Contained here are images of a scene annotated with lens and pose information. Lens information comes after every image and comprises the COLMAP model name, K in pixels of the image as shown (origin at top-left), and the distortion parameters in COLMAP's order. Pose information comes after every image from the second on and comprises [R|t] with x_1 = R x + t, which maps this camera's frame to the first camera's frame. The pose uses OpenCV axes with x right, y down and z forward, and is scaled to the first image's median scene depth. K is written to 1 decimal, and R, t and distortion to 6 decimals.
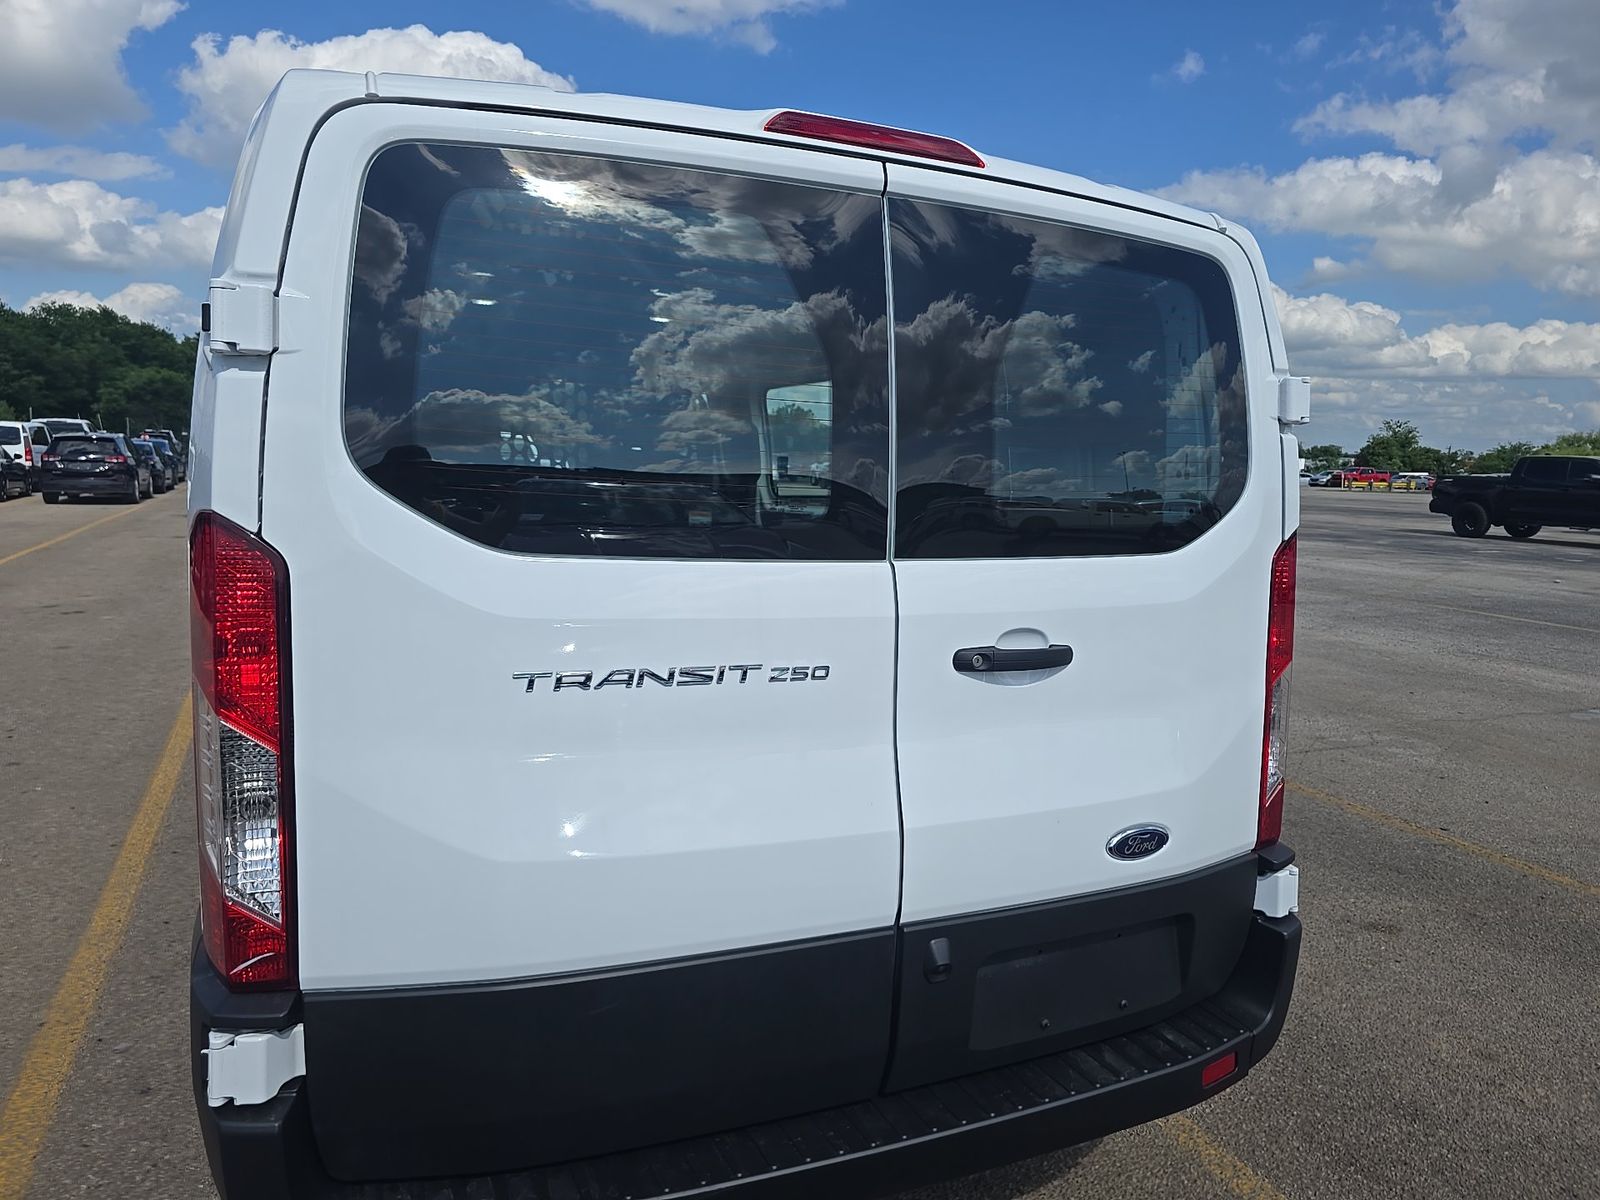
lens RADIAL K [[1100.1, 0, 800.0], [0, 1100.1, 600.0], [0, 0, 1]] dist [0.032977, -0.022106]
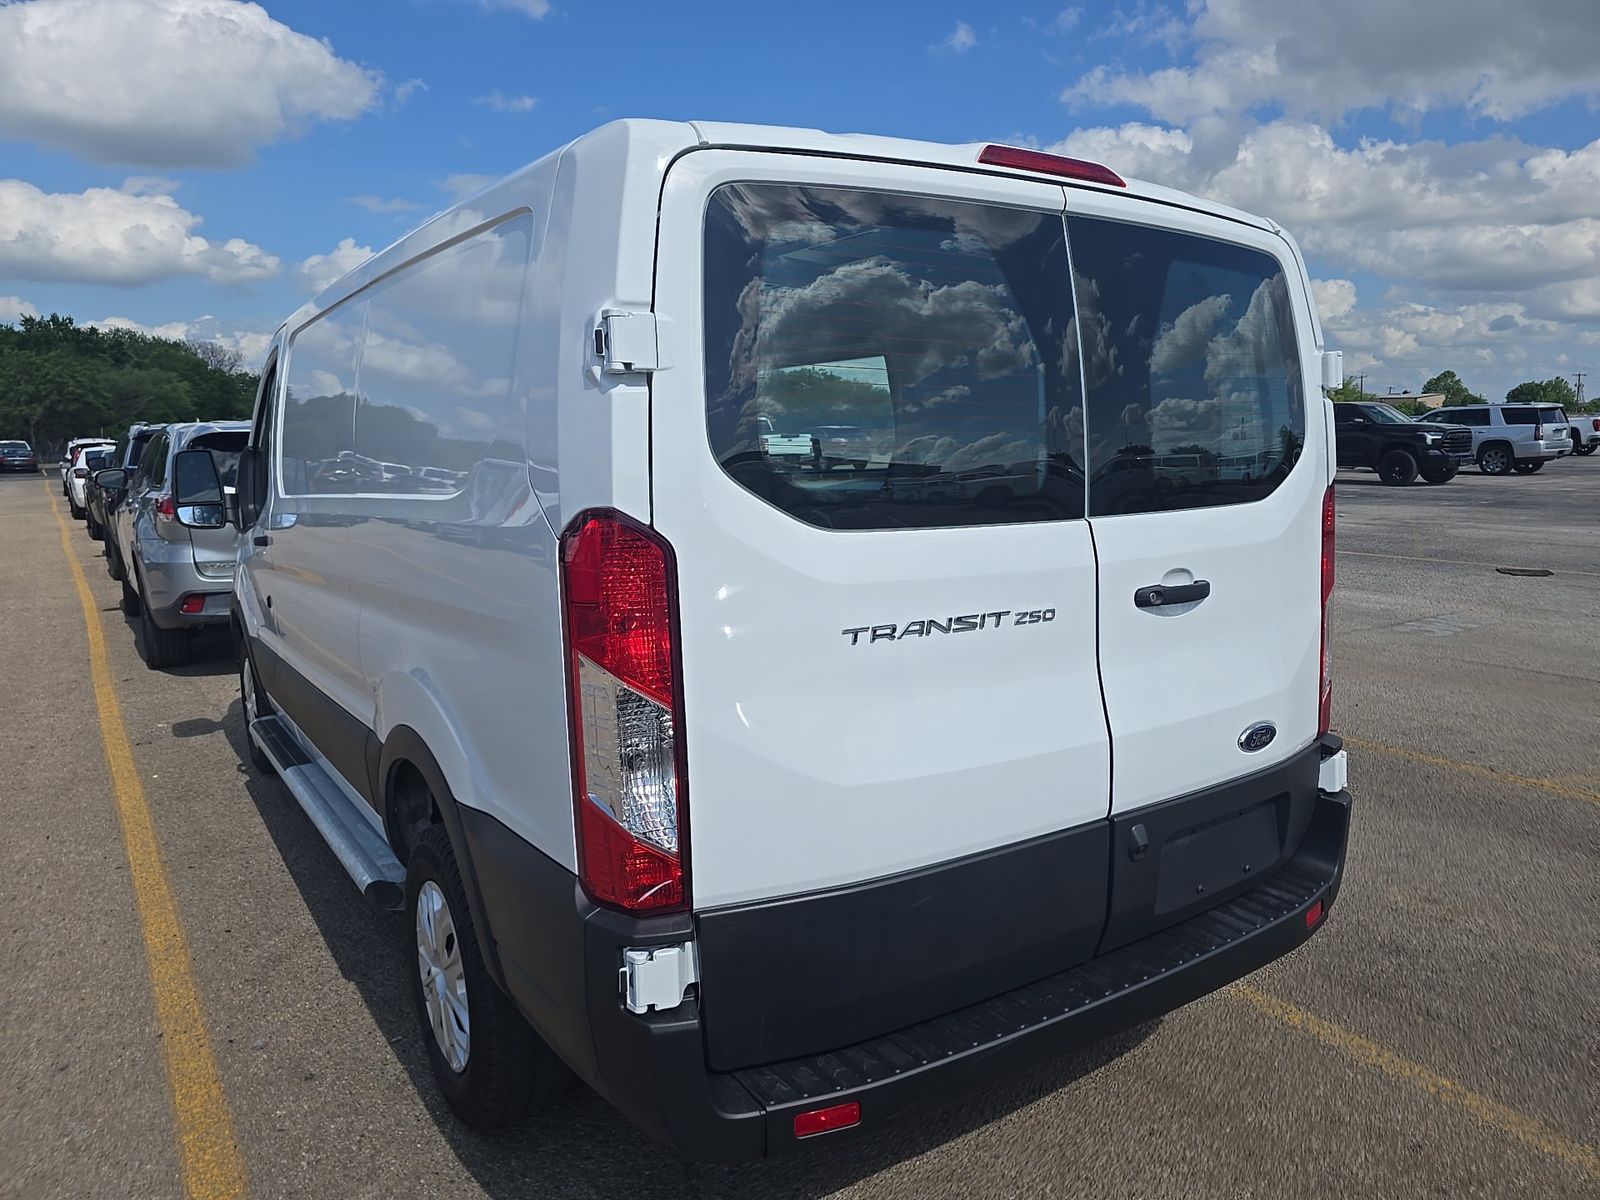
lens RADIAL K [[1102.7, 0, 798.5], [0, 1102.7, 610.5], [0, 0, 1]] dist [0.034532, -0.027052]
pose [[0.983768, -0.073495, 0.163704, -0.368269], [0.068425, 0.996992, 0.036403, -0.001282], [-0.165887, -0.024610, 0.985838, -0.124666]]
